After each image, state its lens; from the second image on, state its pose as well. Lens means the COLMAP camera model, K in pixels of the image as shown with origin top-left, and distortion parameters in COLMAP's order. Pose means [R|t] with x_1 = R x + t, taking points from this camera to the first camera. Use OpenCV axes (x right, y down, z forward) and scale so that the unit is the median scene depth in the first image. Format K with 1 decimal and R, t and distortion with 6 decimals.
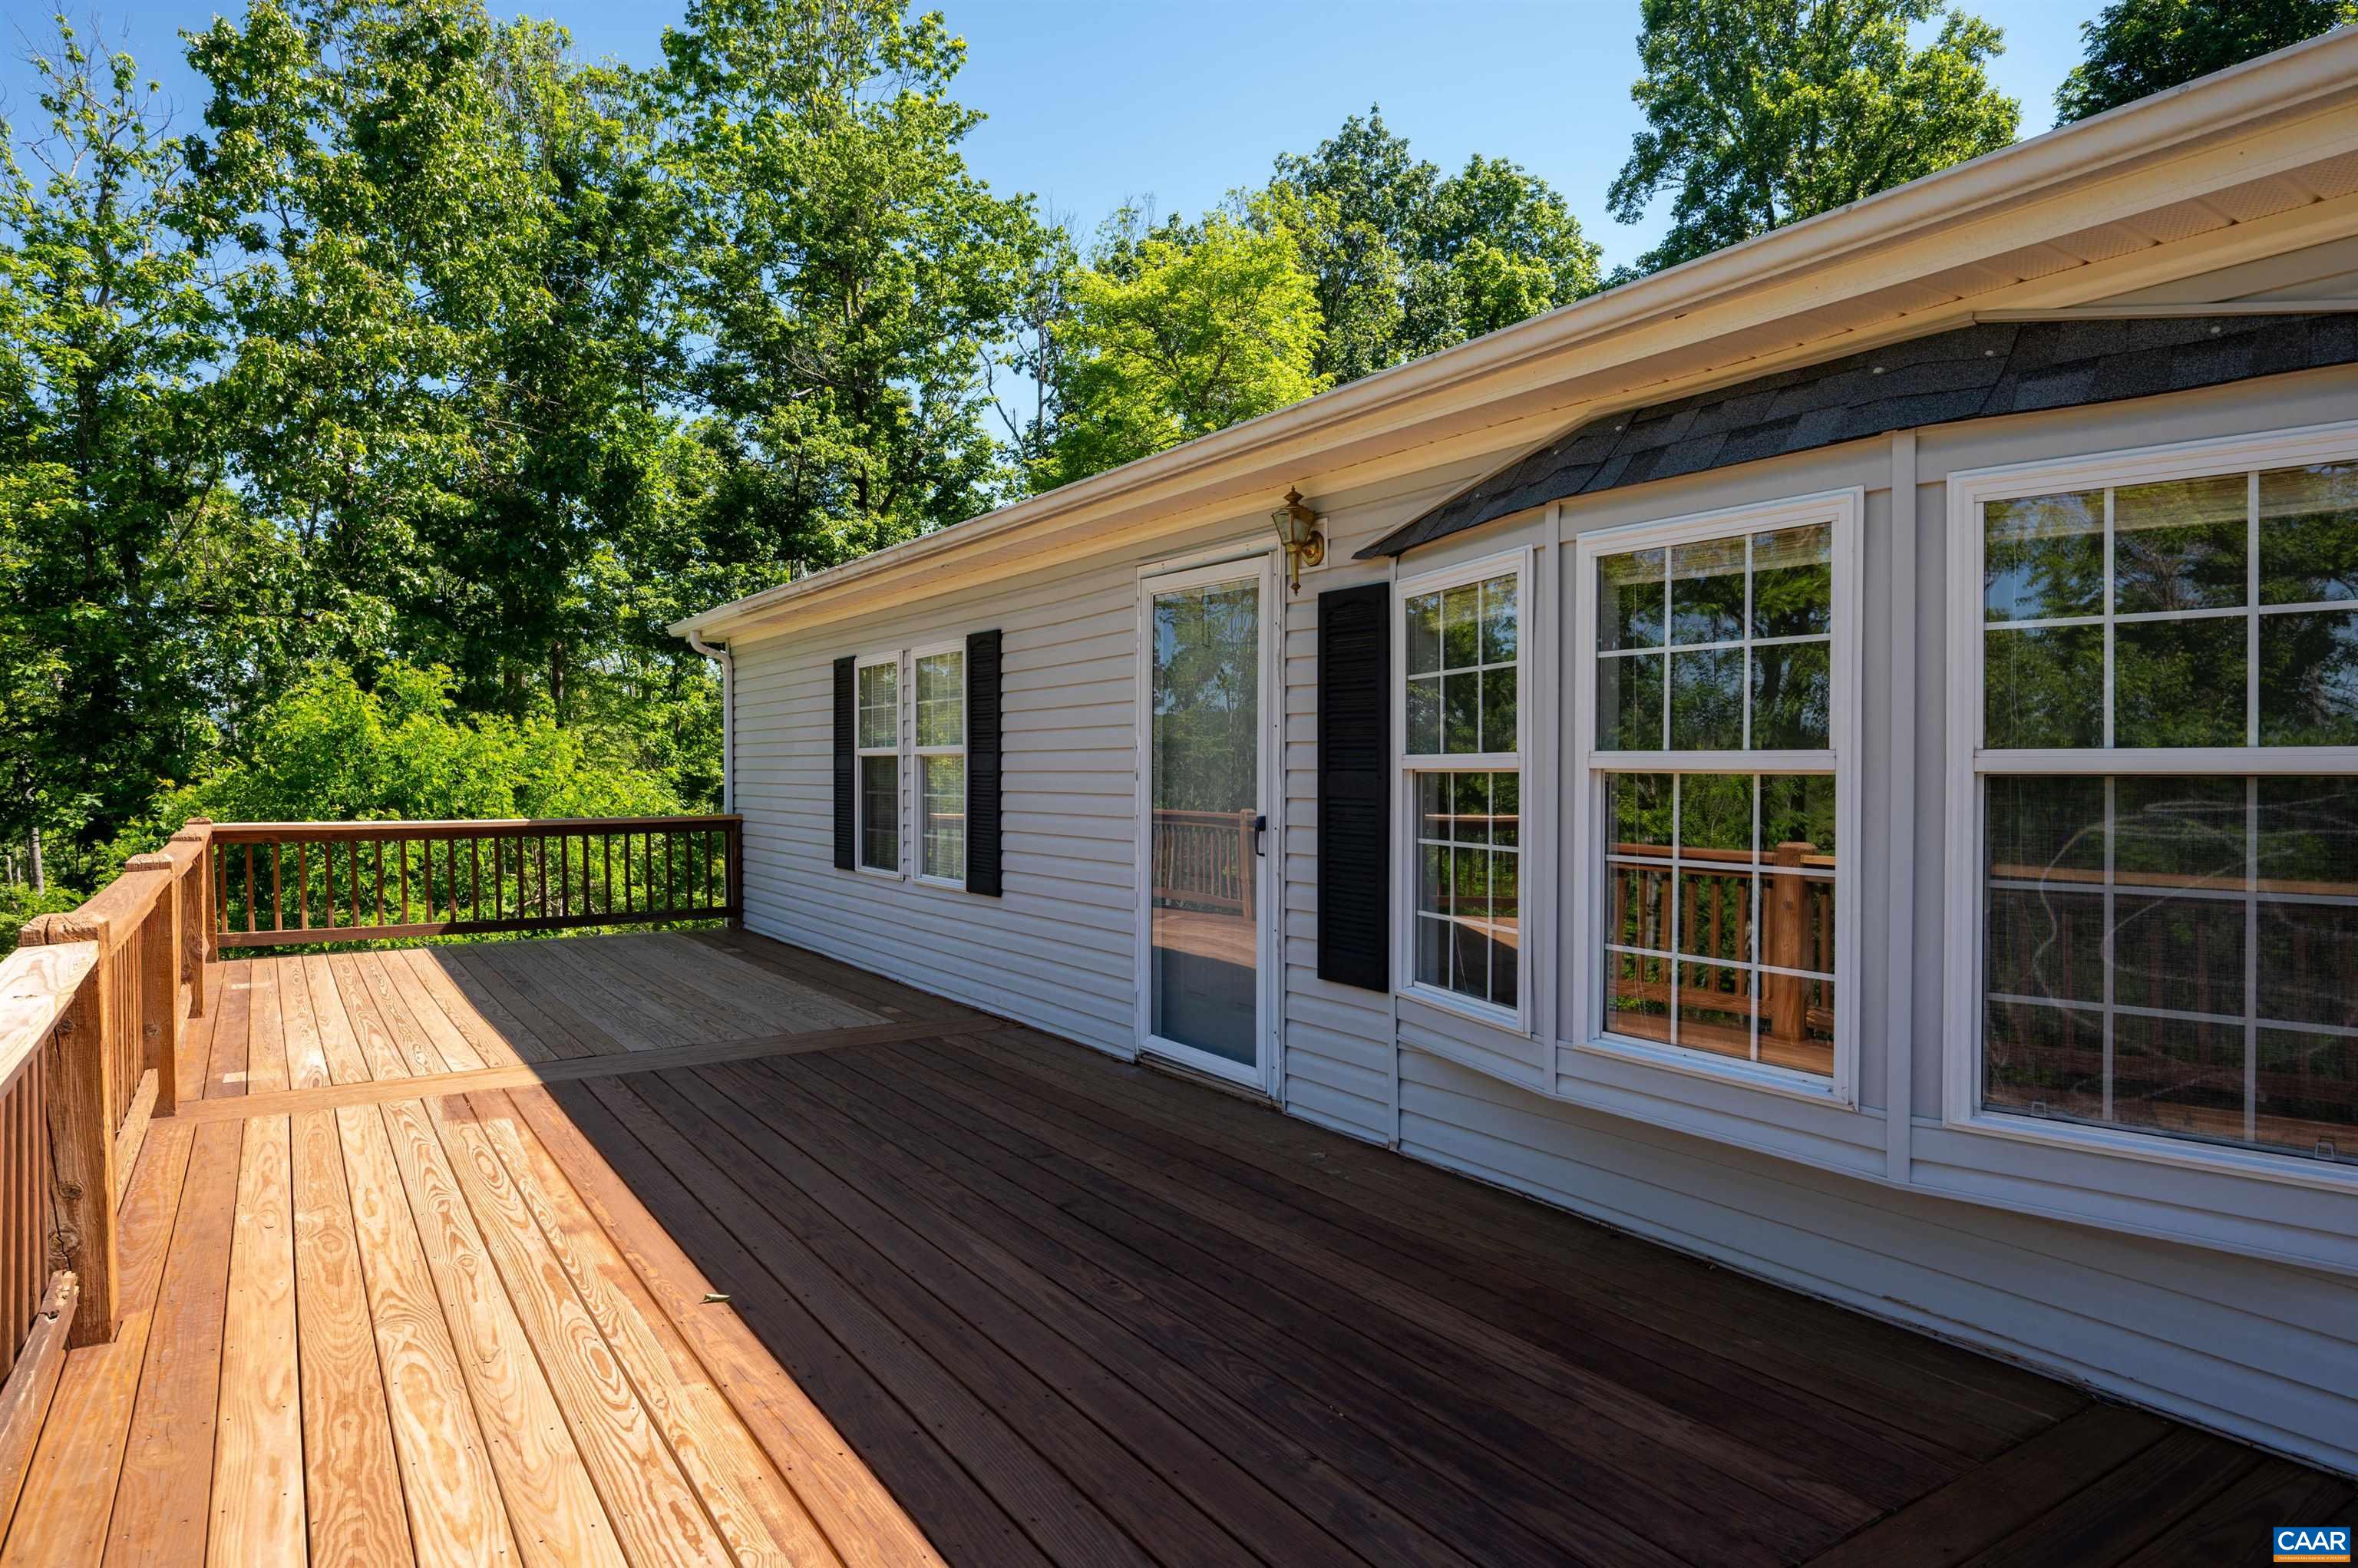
lens RADIAL K [[1388.9, 0, 1179.0], [0, 1388.9, 784.0], [0, 0, 1]] dist [-0.006992, 0.000112]
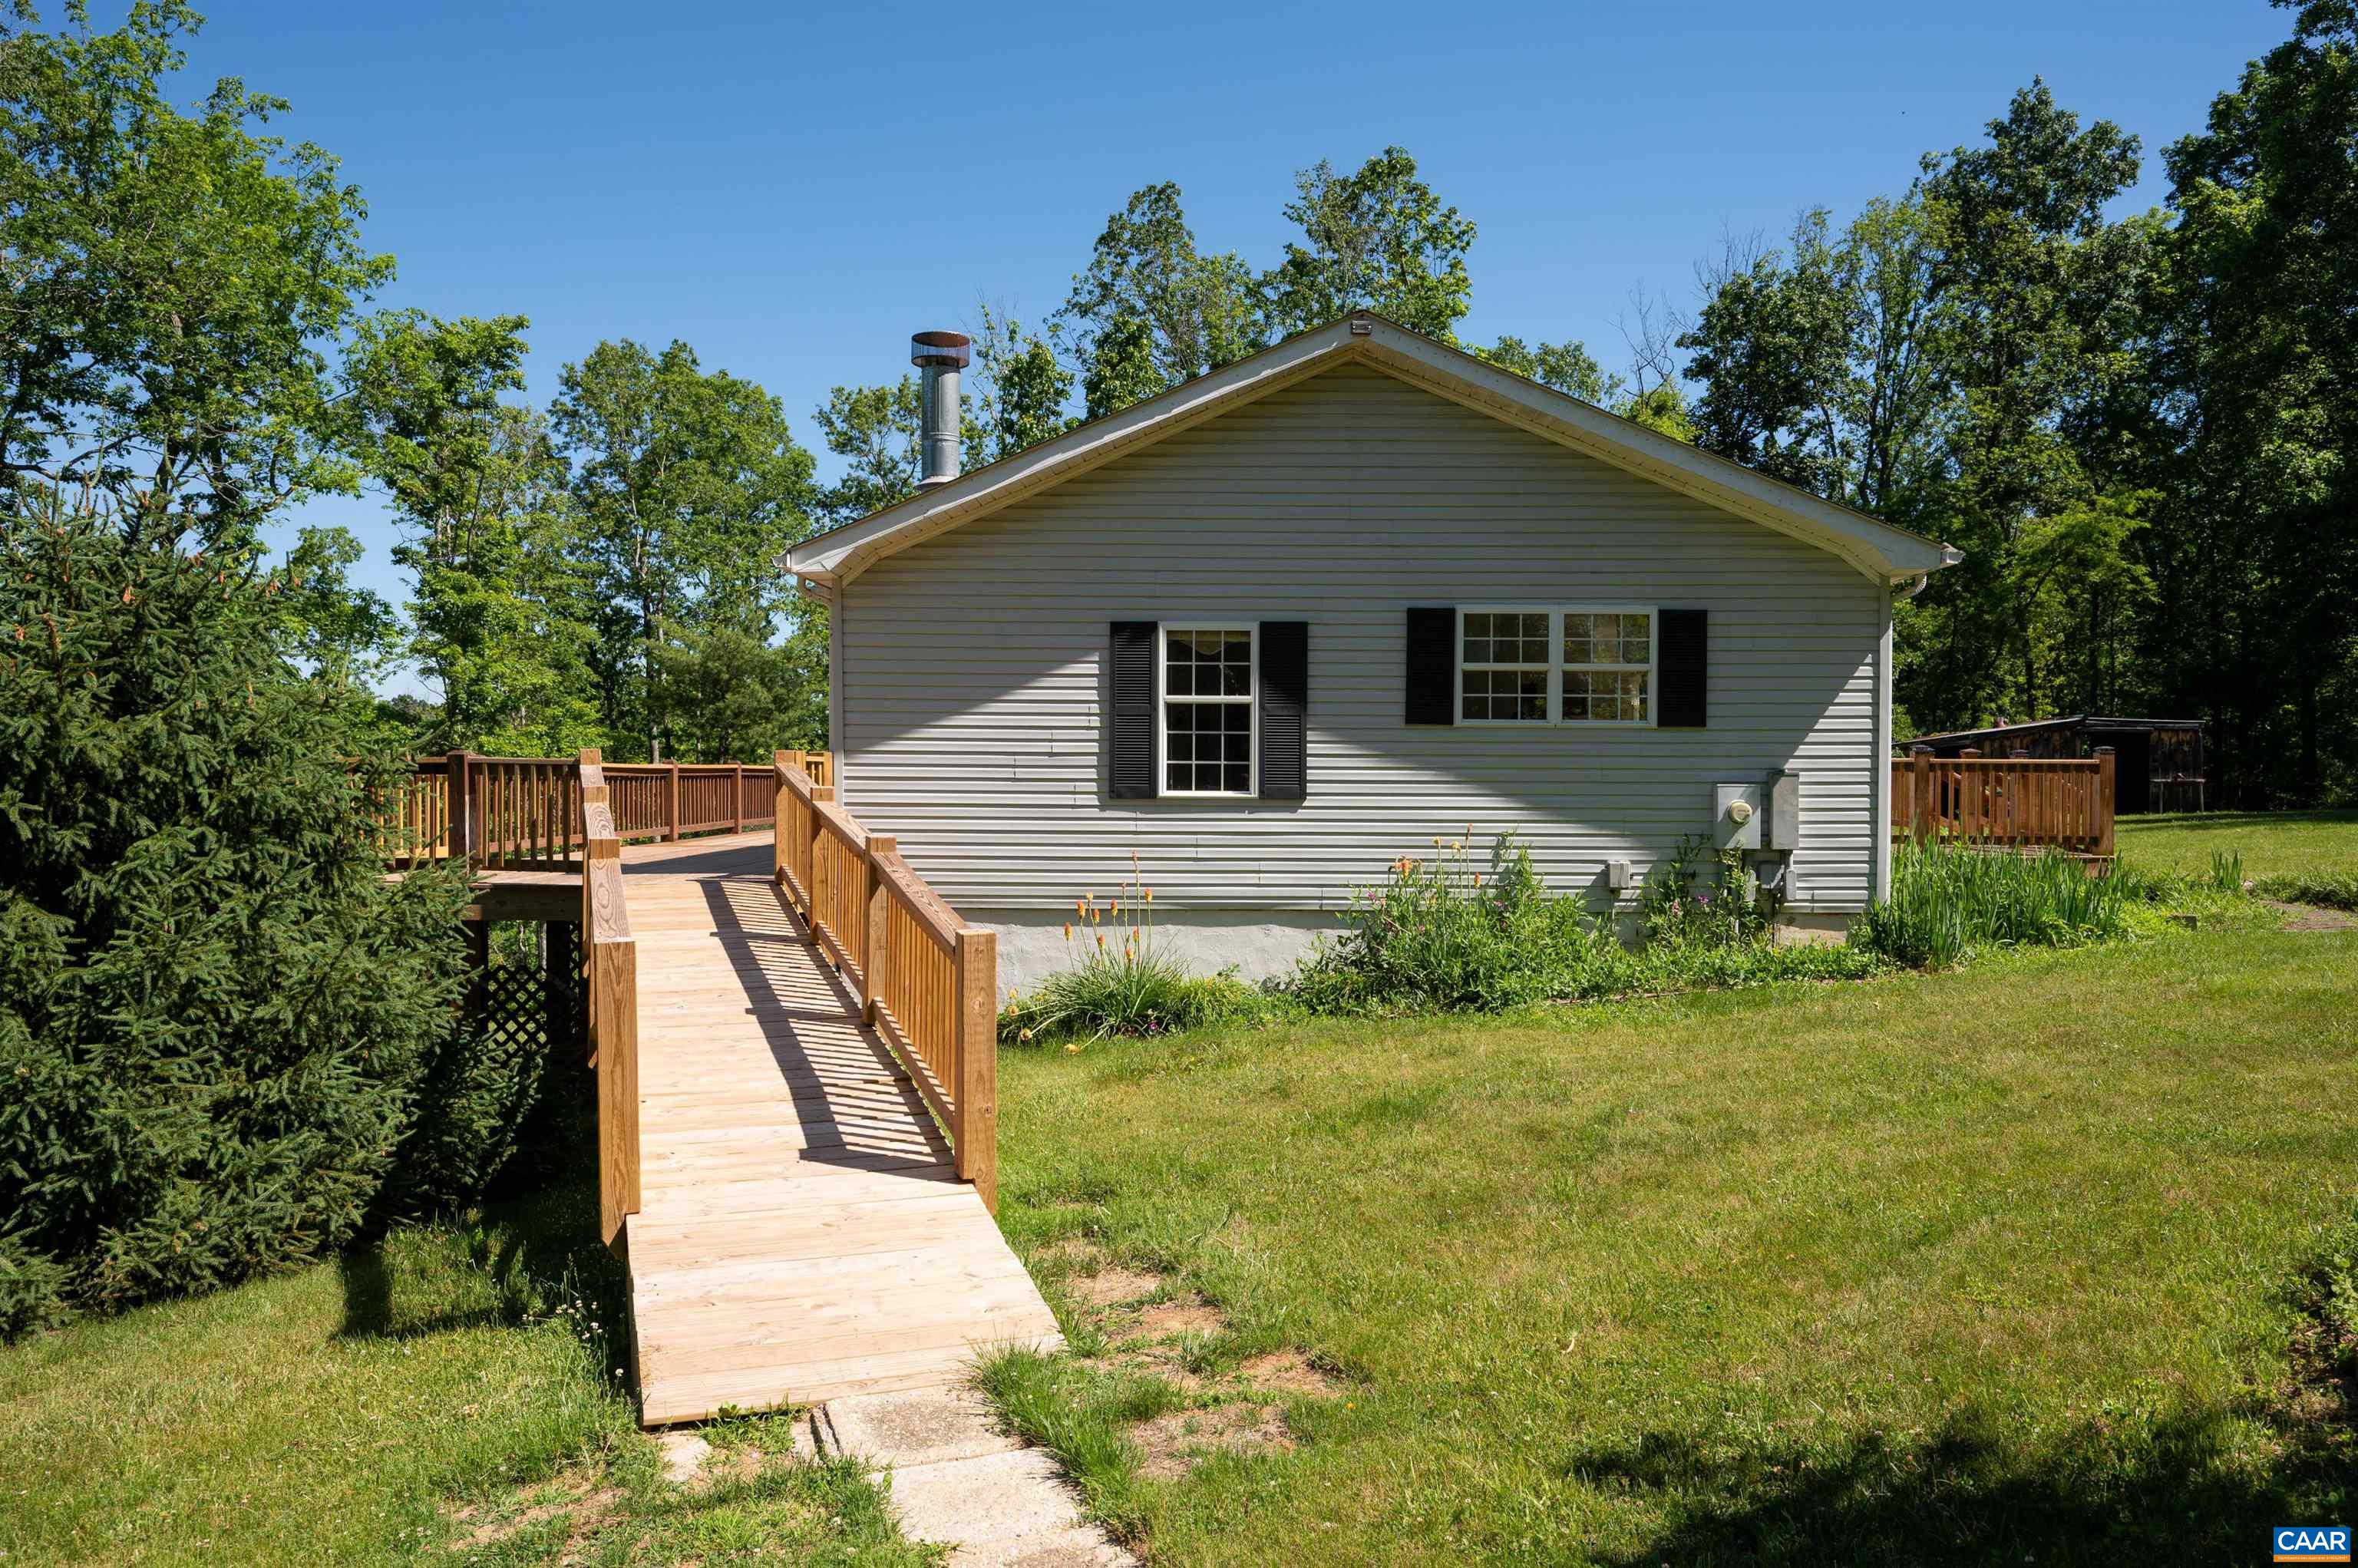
lens RADIAL K [[1626.1, 0, 1179.0], [0, 1626.1, 784.0], [0, 0, 1]] dist [-0.017327, 0.001923]
pose [[0.811720, 0.006700, -0.584008, 0.737982], [-0.007351, 0.999972, 0.001254, 0.018501], [0.584000, 0.003275, 0.811747, -0.625665]]
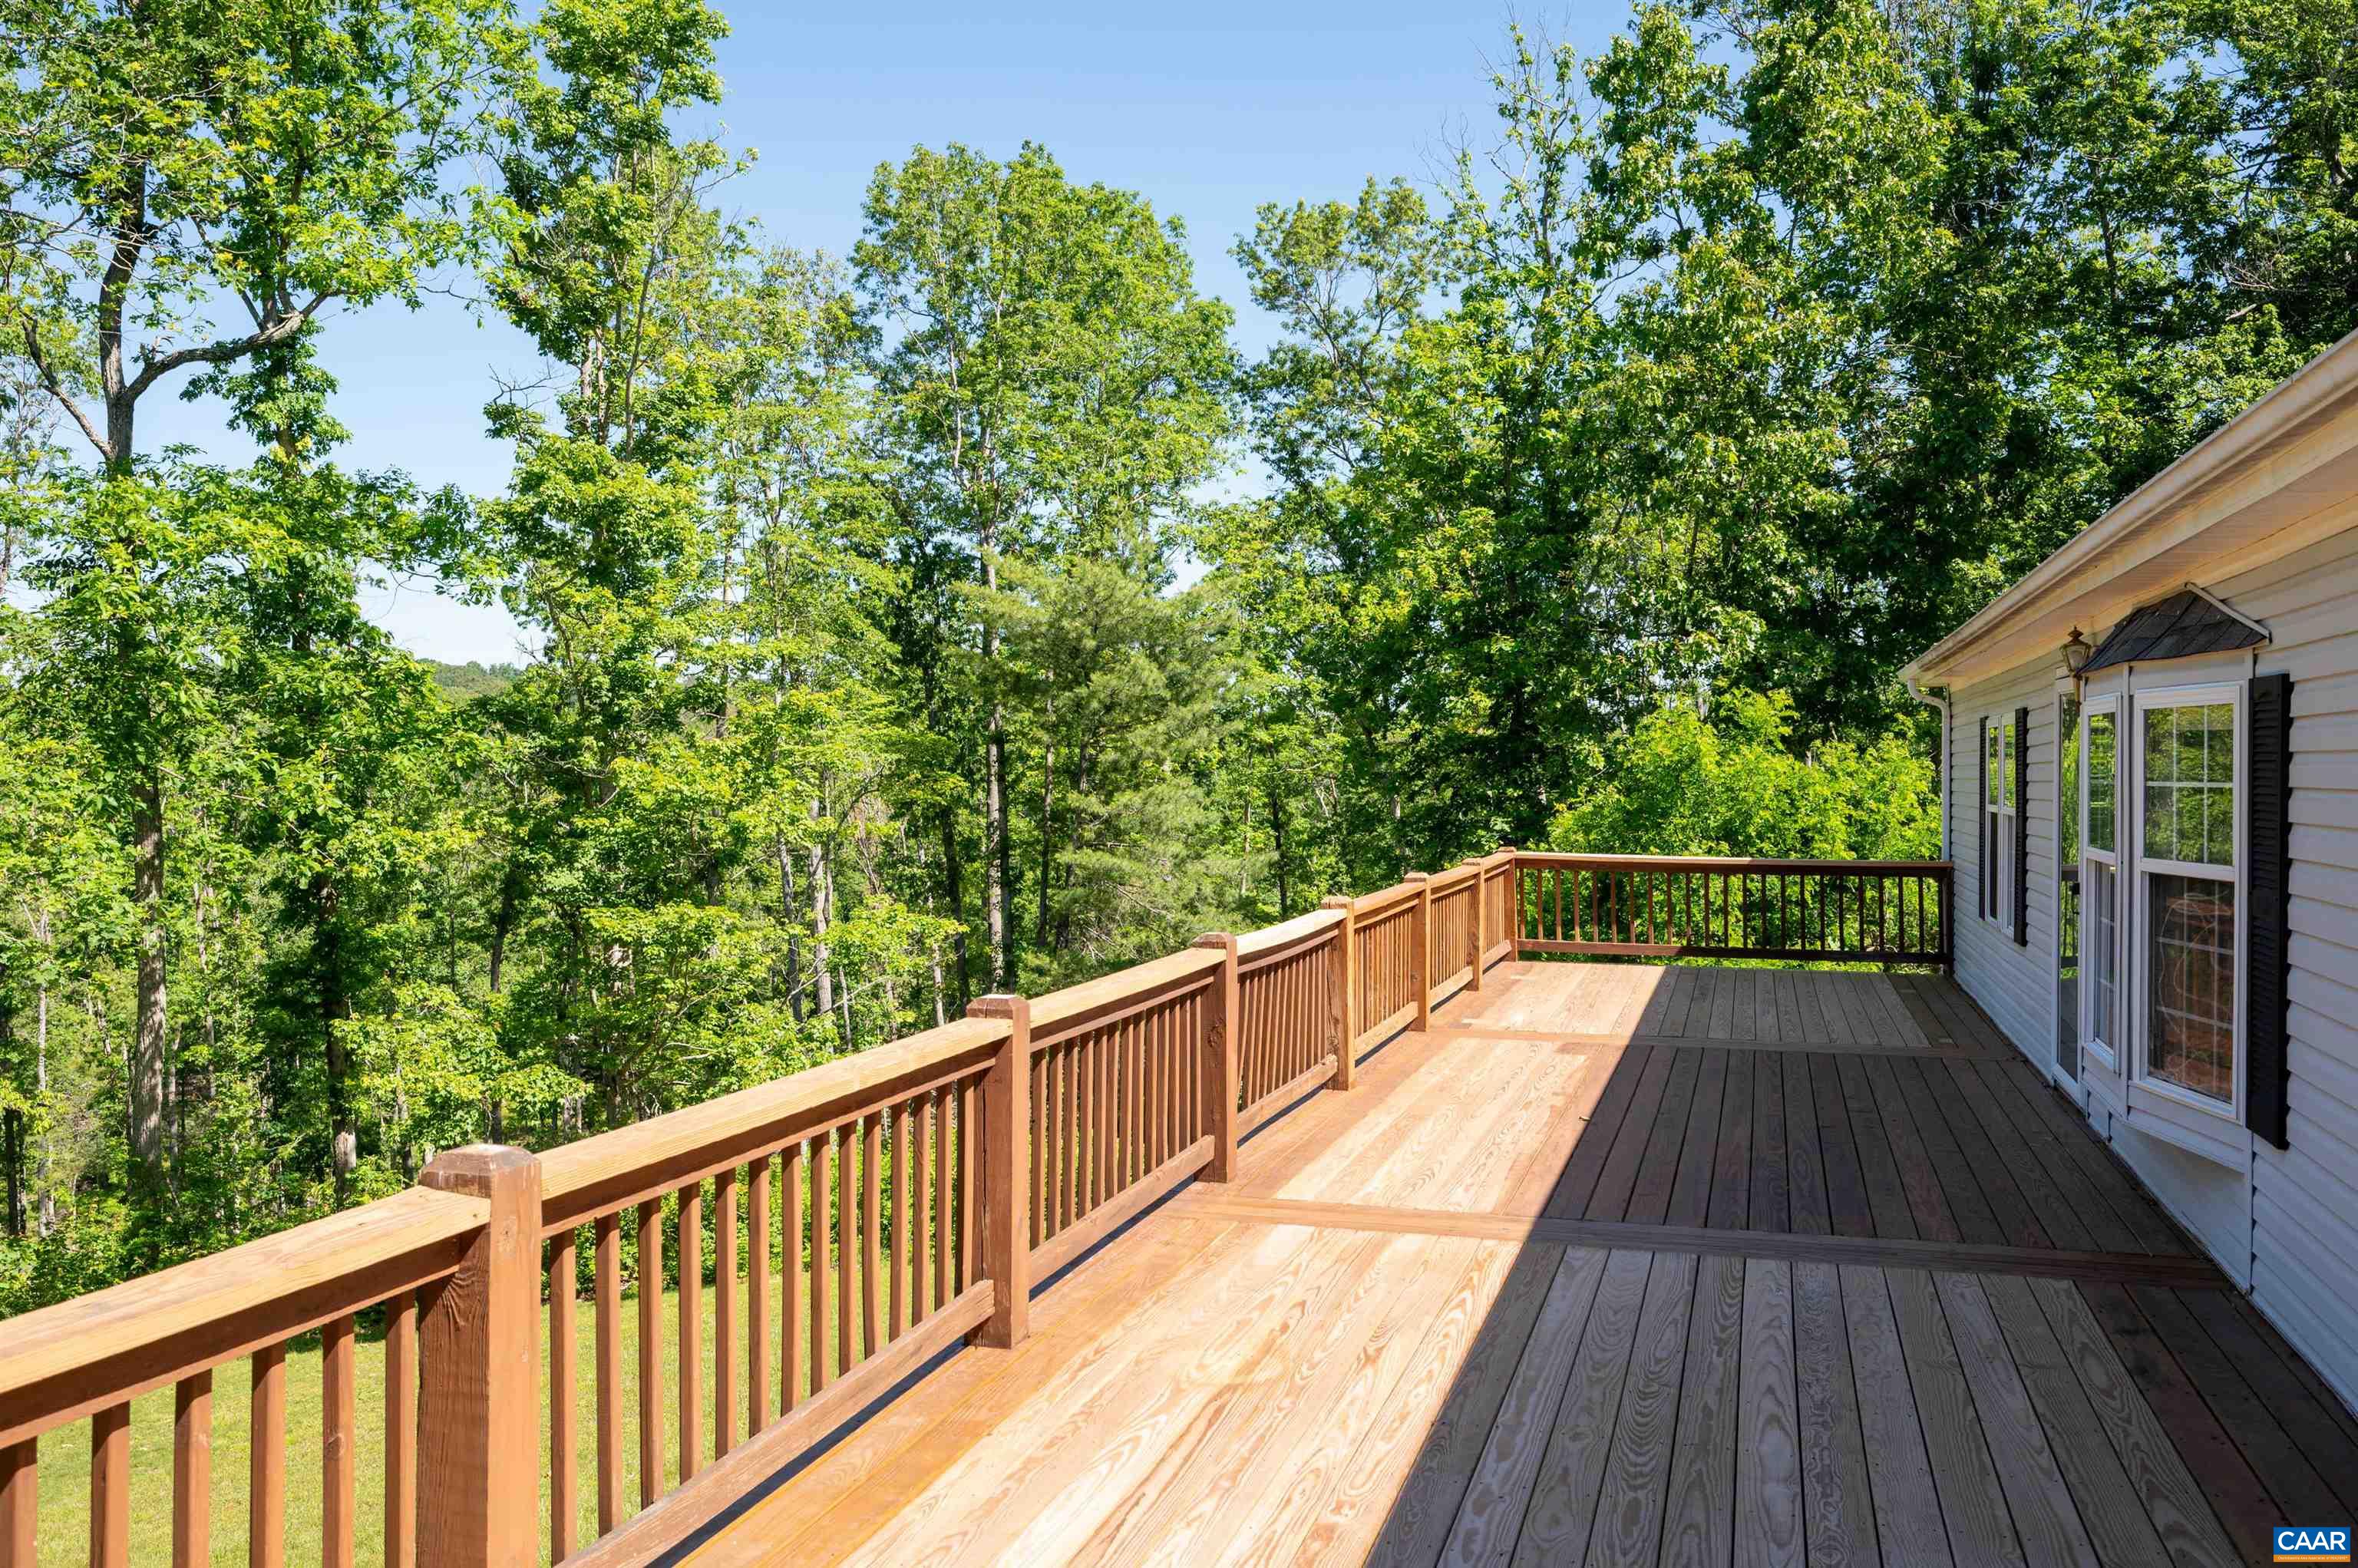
lens RADIAL K [[2069.5, 0, 1181.6], [0, 2069.5, 741.8], [0, 0, 1]] dist [0.013743, -0.063734]
pose [[0.651611, -0.003273, -0.758546, 0.219856], [-0.015011, 0.999739, -0.017209, -0.016388], [0.758405, 0.022600, 0.651392, -0.188651]]
